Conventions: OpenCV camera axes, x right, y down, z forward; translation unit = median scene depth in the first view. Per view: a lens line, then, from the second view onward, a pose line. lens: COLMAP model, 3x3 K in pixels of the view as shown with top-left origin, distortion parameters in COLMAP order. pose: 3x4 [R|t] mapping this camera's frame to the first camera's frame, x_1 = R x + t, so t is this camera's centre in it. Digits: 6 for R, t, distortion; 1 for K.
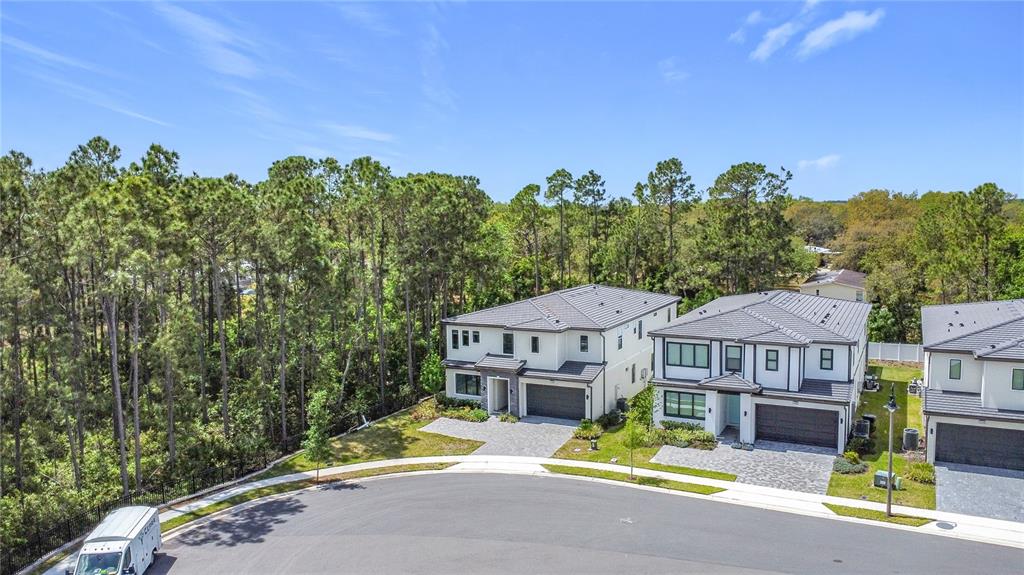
lens RADIAL K [[739.5, 0, 513.0], [0, 739.5, 288.4], [0, 0, 1]] dist [-0.040284, 0.000354]
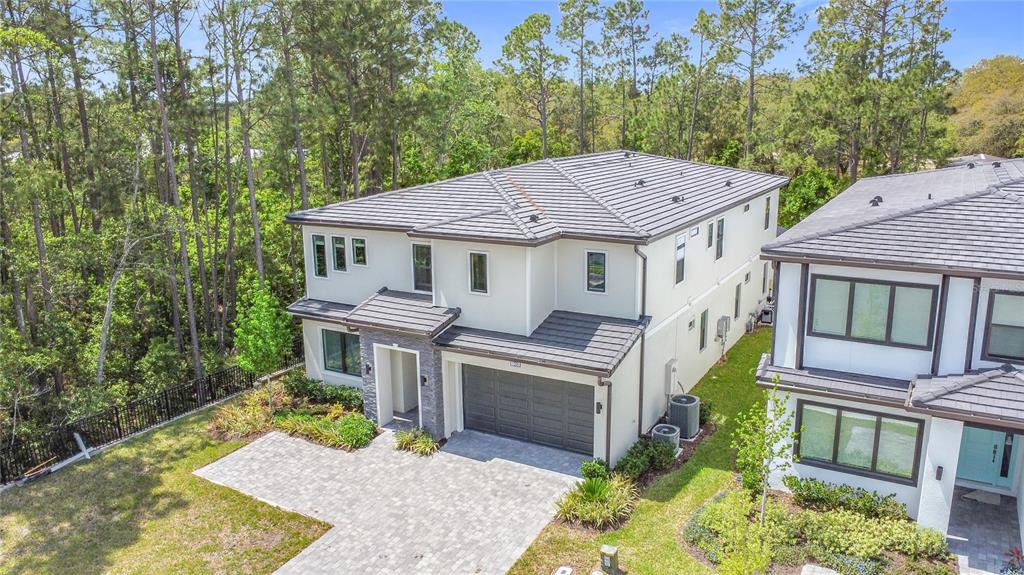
lens RADIAL K [[739.5, 0, 515.8], [0, 739.5, 286.6], [0, 0, 1]] dist [-0.040284, 0.000354]
pose [[0.998966, 0.012682, -0.043667, 0.068974], [-0.006948, 0.991616, 0.129034, 0.029372], [0.044938, -0.128597, 0.990678, 0.582314]]
